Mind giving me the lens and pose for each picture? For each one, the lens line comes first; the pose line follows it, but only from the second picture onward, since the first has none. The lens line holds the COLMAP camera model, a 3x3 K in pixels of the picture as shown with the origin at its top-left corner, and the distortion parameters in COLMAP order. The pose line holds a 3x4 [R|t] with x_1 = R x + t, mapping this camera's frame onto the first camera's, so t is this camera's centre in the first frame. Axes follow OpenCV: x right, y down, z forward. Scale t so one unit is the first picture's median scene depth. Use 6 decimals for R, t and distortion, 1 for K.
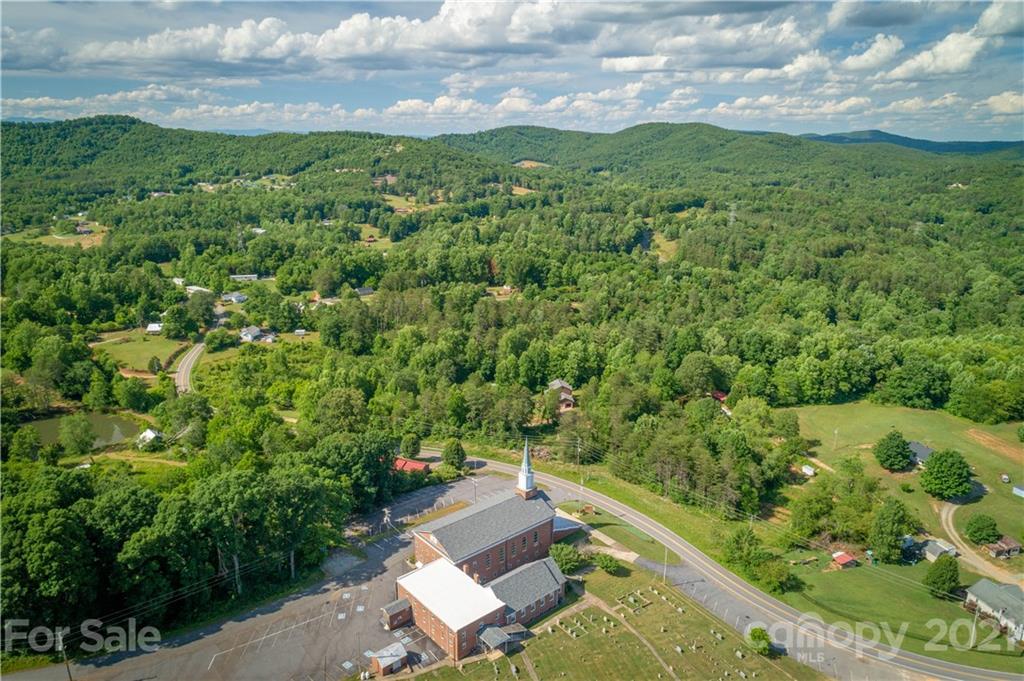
lens RADIAL K [[700.9, 0, 506.8], [0, 700.9, 336.3], [0, 0, 1]] dist [-0.000797, 0.008704]
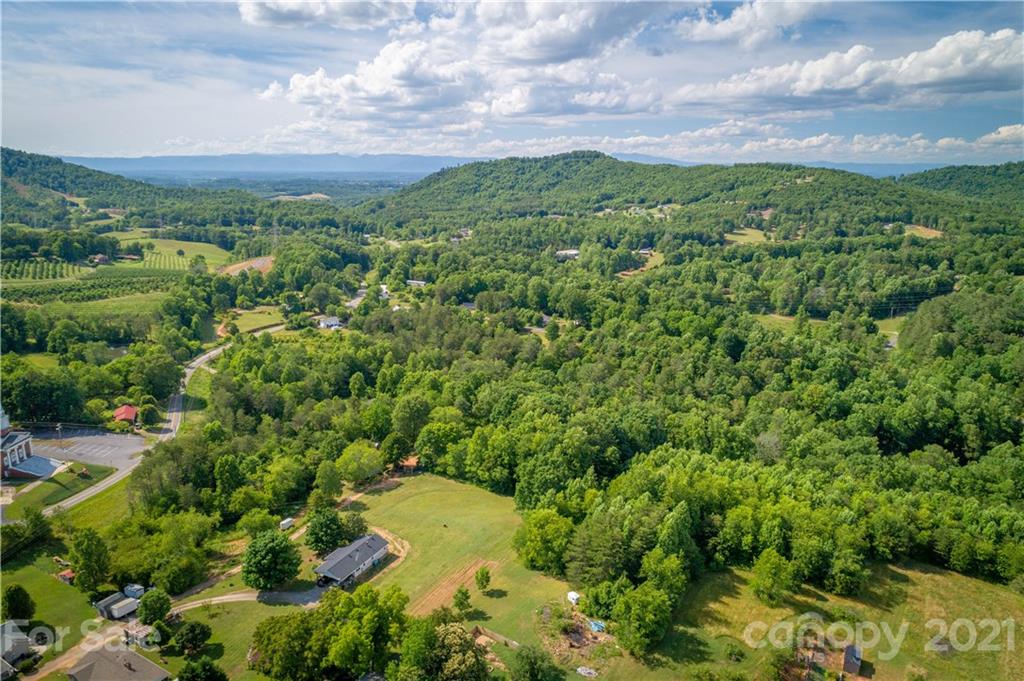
lens RADIAL K [[693.8, 0, 506.6], [0, 693.8, 344.6], [0, 0, 1]] dist [0.001004, 0.006445]
pose [[0.733901, 0.169161, -0.657855, 0.107779], [-0.188462, 0.981180, 0.042053, -0.011884], [0.652588, 0.093119, 0.751969, 0.042977]]
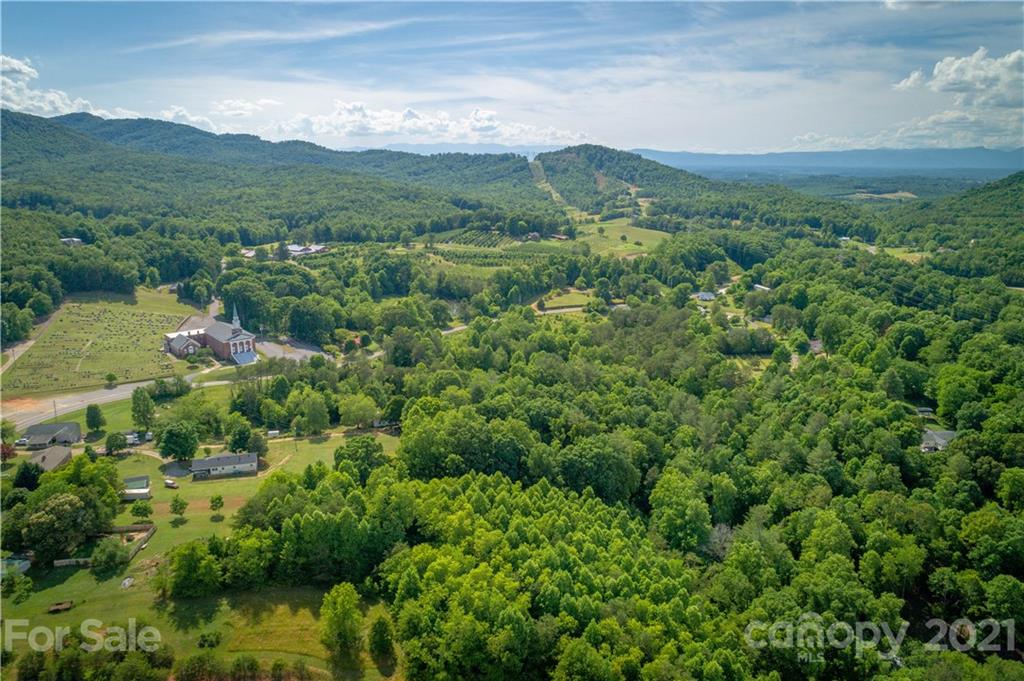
lens RADIAL K [[693.8, 0, 506.6], [0, 693.8, 344.6], [0, 0, 1]] dist [0.001004, 0.006445]
pose [[0.005875, 0.255551, -0.966778, 0.137364], [-0.279901, 0.928569, 0.243750, -0.031394], [0.960011, 0.269170, 0.076984, 0.113215]]
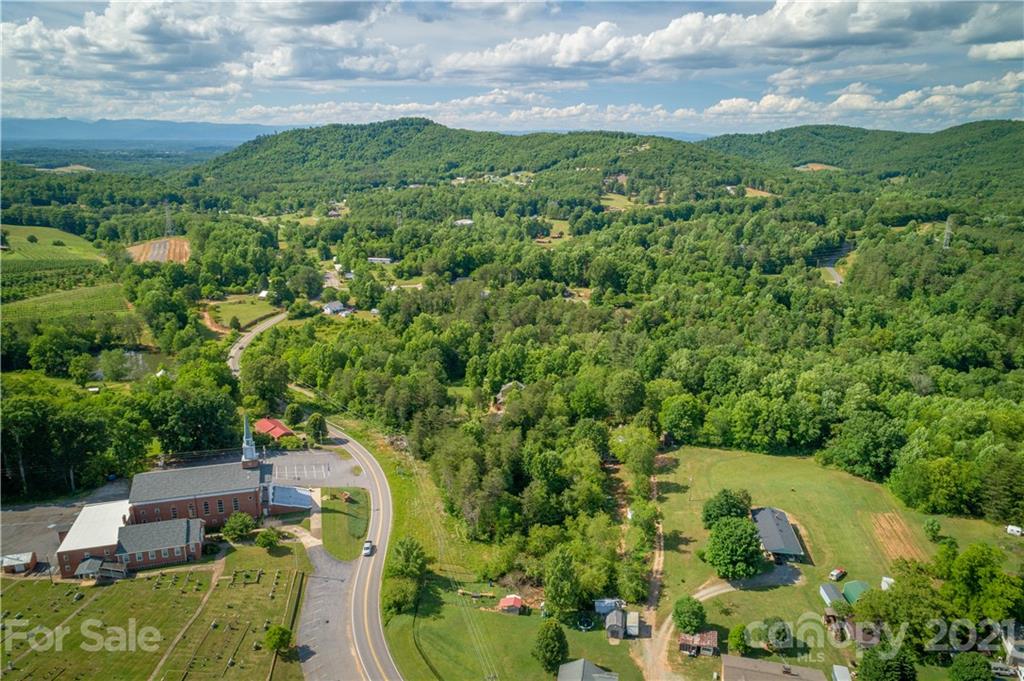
lens RADIAL K [[693.8, 0, 506.6], [0, 693.8, 344.6], [0, 0, 1]] dist [0.001004, 0.006445]
pose [[0.907921, 0.122720, -0.400773, 0.054739], [-0.117390, 0.992361, 0.037933, -0.003074], [0.402366, 0.012606, 0.915392, 0.012346]]
